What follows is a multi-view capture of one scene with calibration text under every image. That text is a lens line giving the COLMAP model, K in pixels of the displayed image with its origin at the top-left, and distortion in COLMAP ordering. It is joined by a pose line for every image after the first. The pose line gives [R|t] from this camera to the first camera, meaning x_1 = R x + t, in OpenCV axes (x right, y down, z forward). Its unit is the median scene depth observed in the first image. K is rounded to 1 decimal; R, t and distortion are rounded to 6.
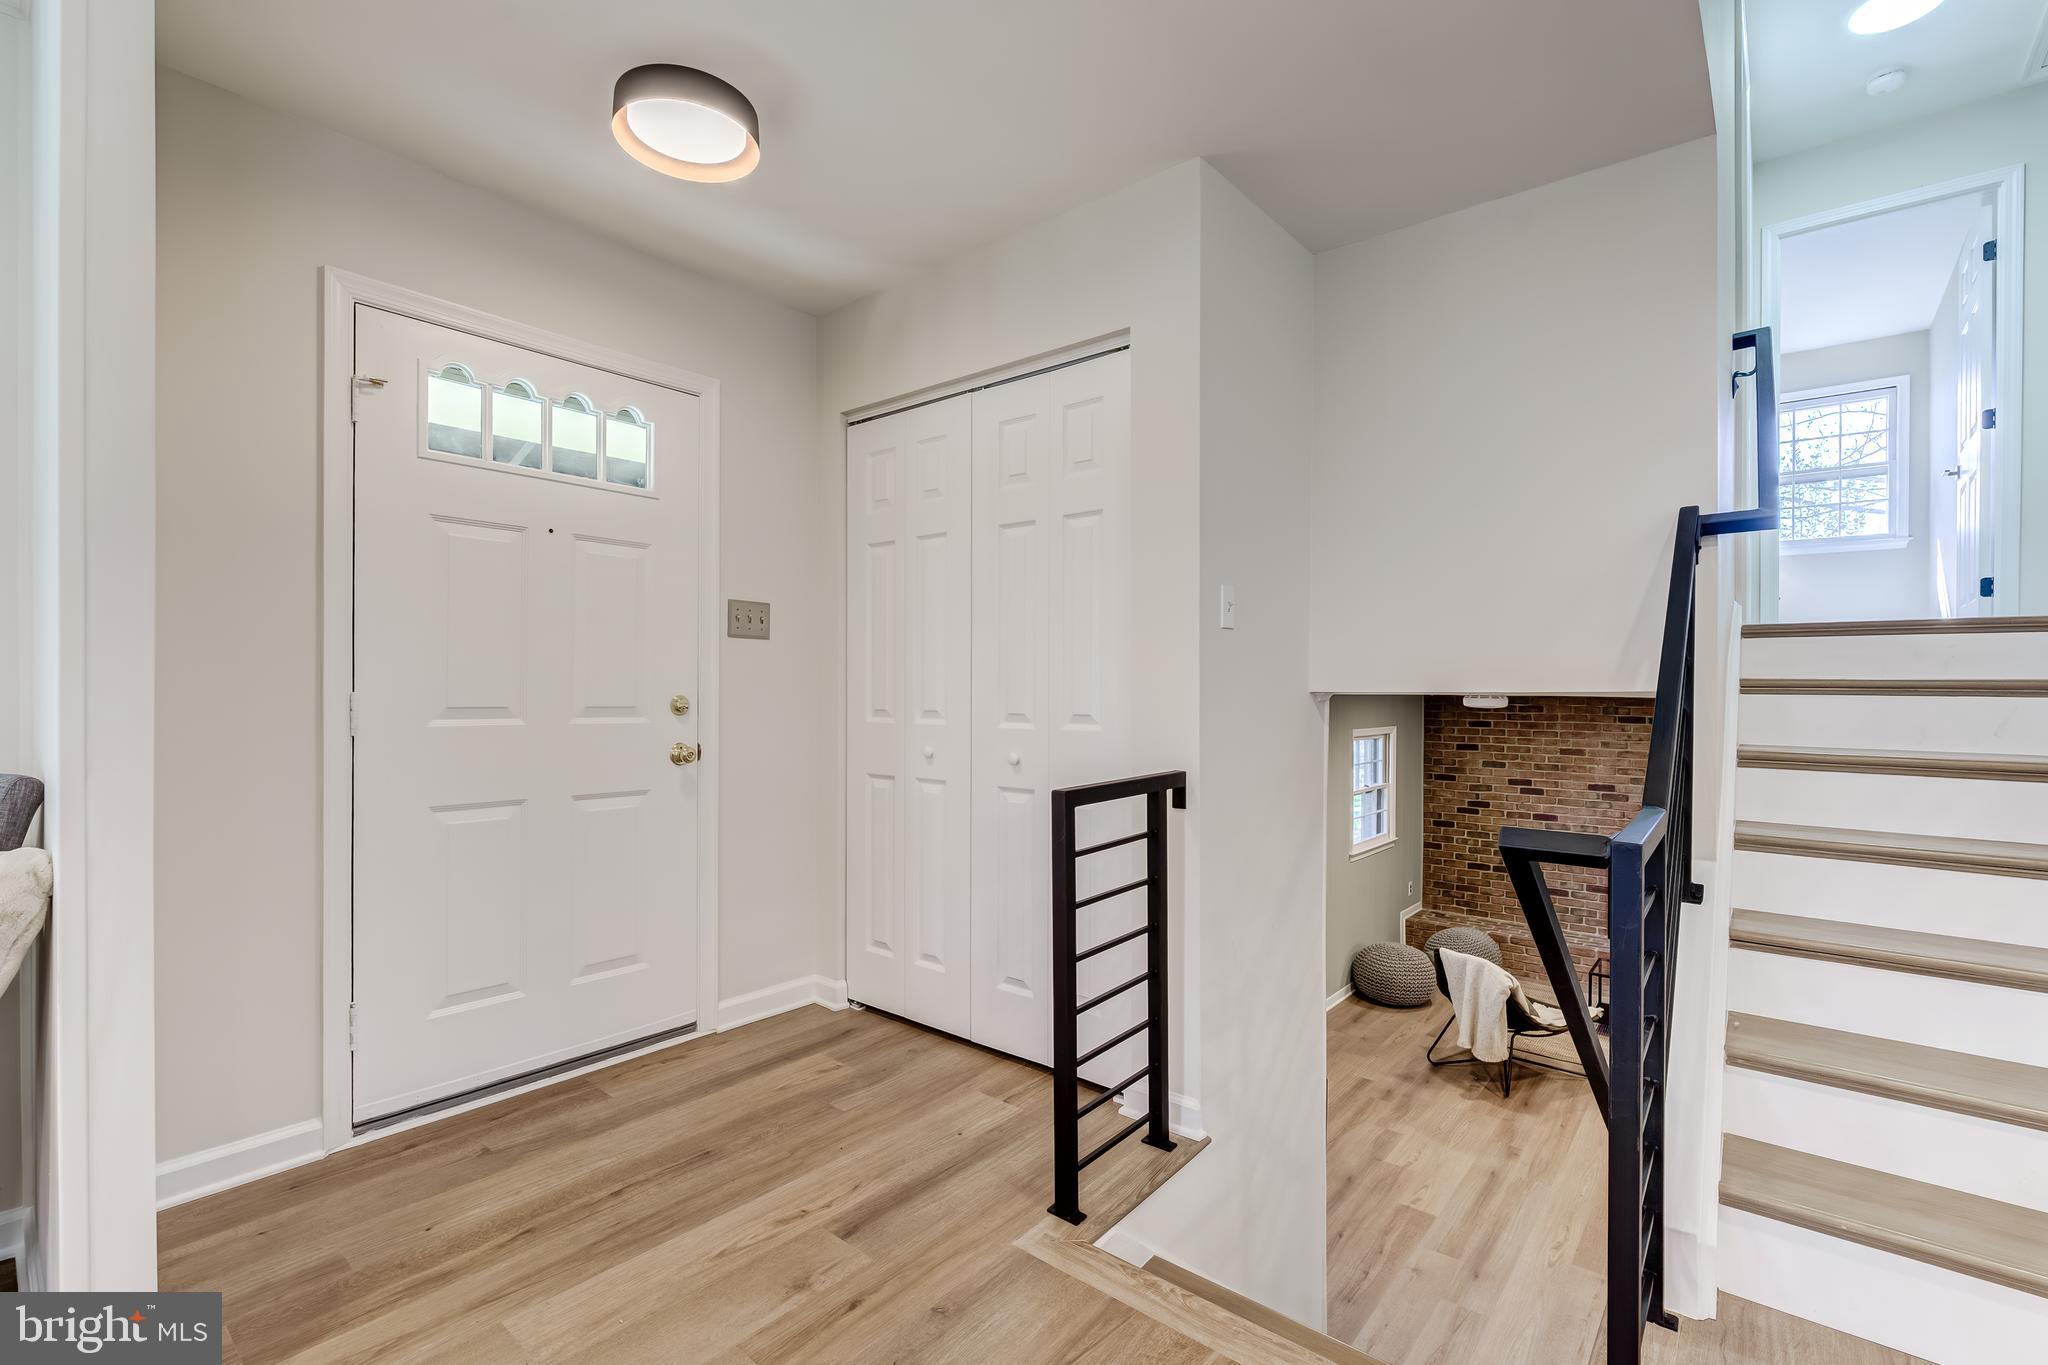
lens RADIAL K [[918.4, 0, 1024.0], [0, 918.4, 682.5], [0, 0, 1]] dist [0.001680, -0.000136]
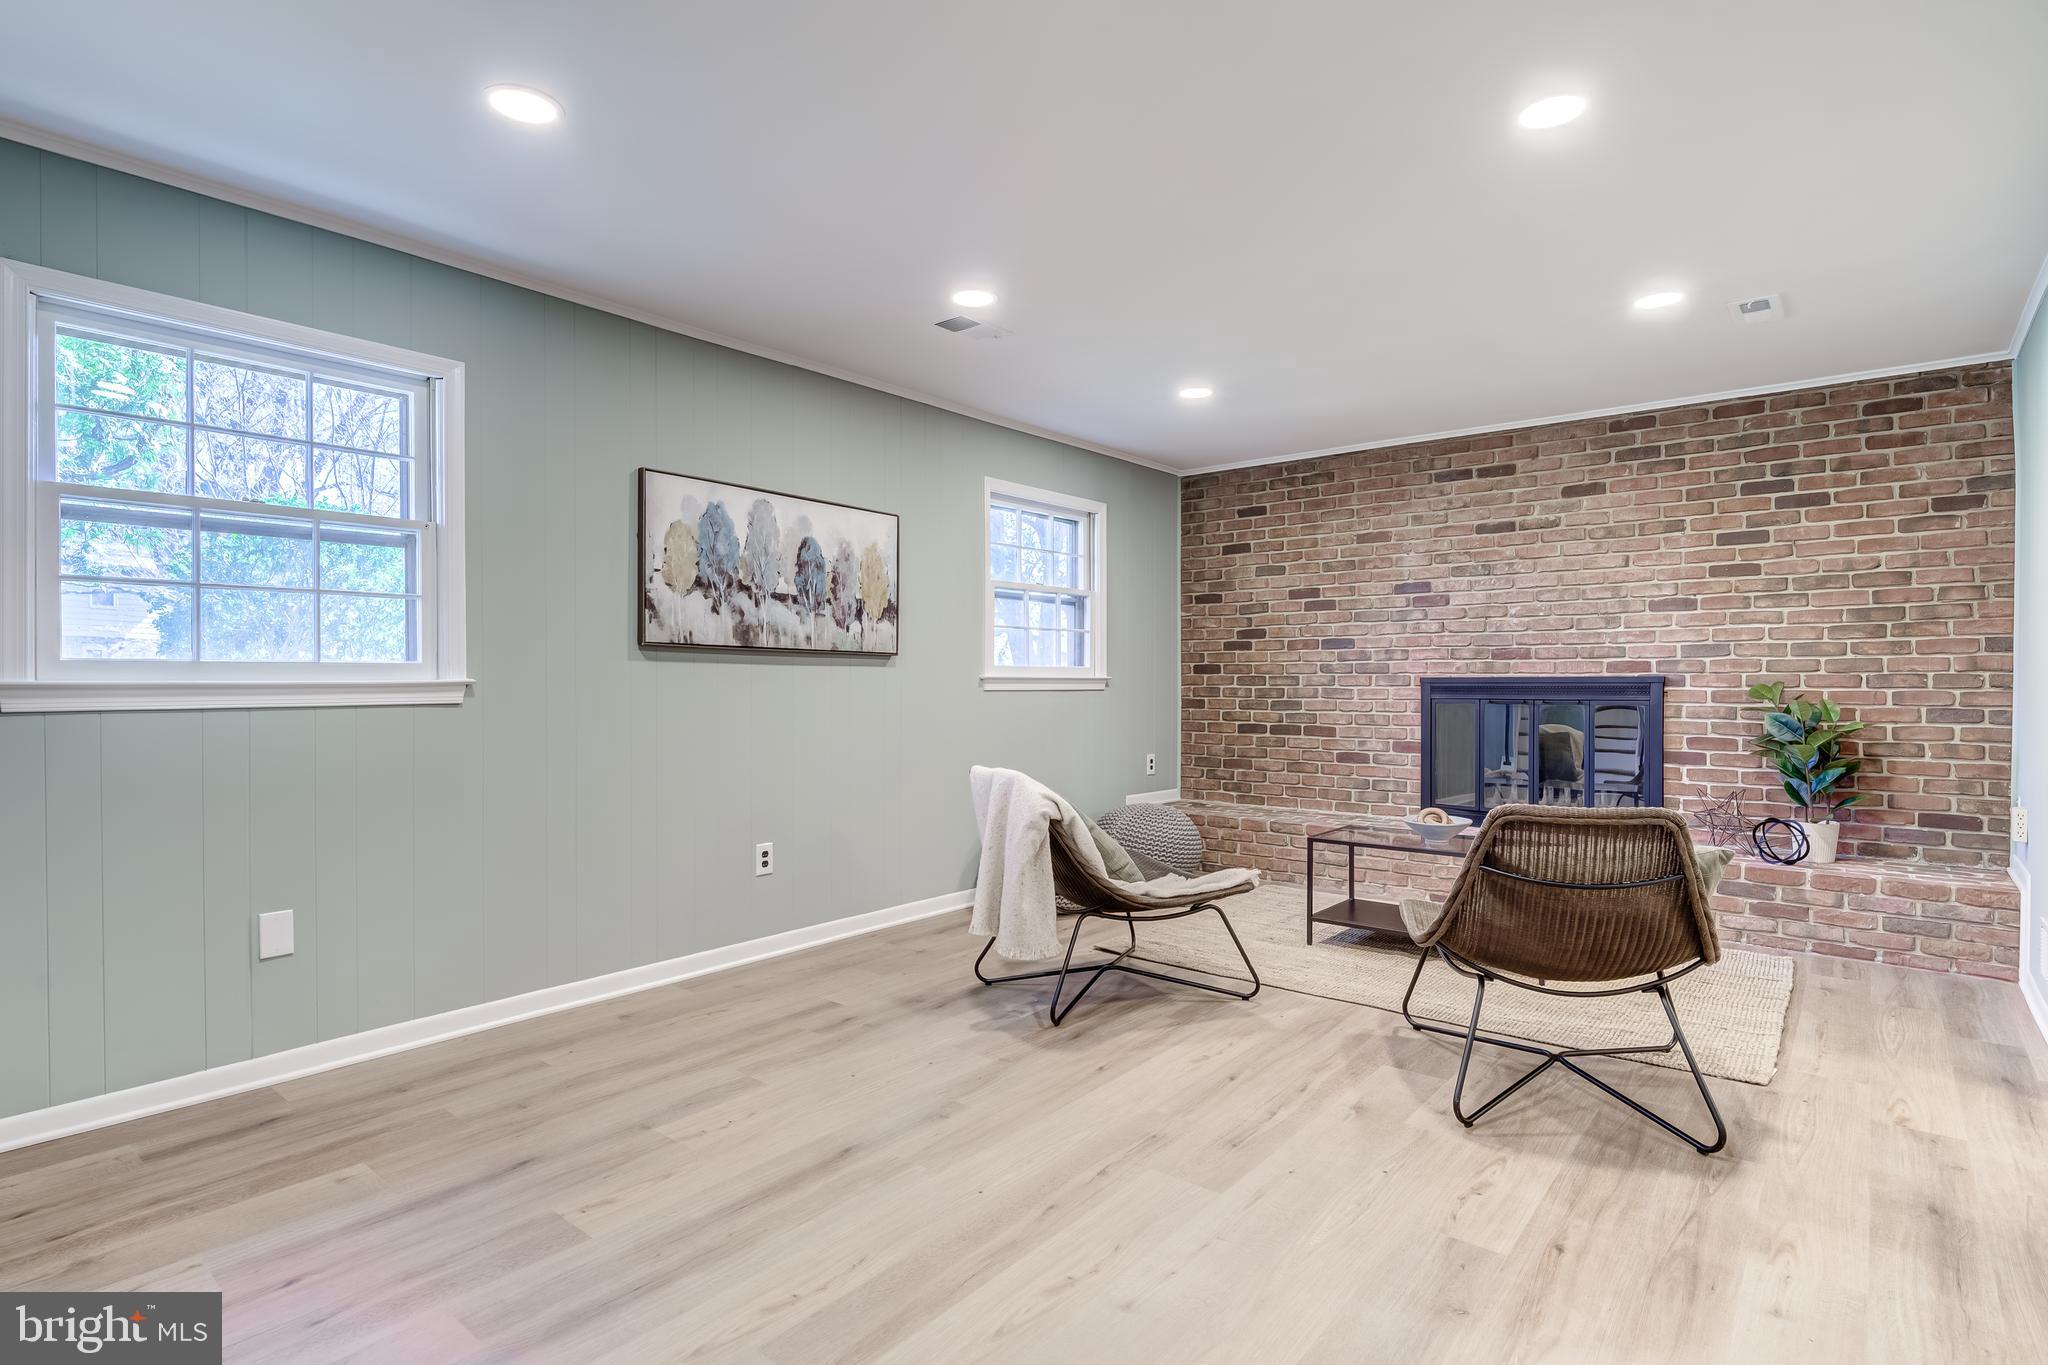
lens RADIAL K [[1026.9, 0, 1024.0], [0, 1026.9, 682.5], [0, 0, 1]] dist [0.001934, 0.001009]
pose [[0.999973, -0.005814, -0.004595, 0.346160], [0.005842, 0.999964, 0.006115, 0.166957], [0.004559, -0.006141, 0.999971, 0.272362]]
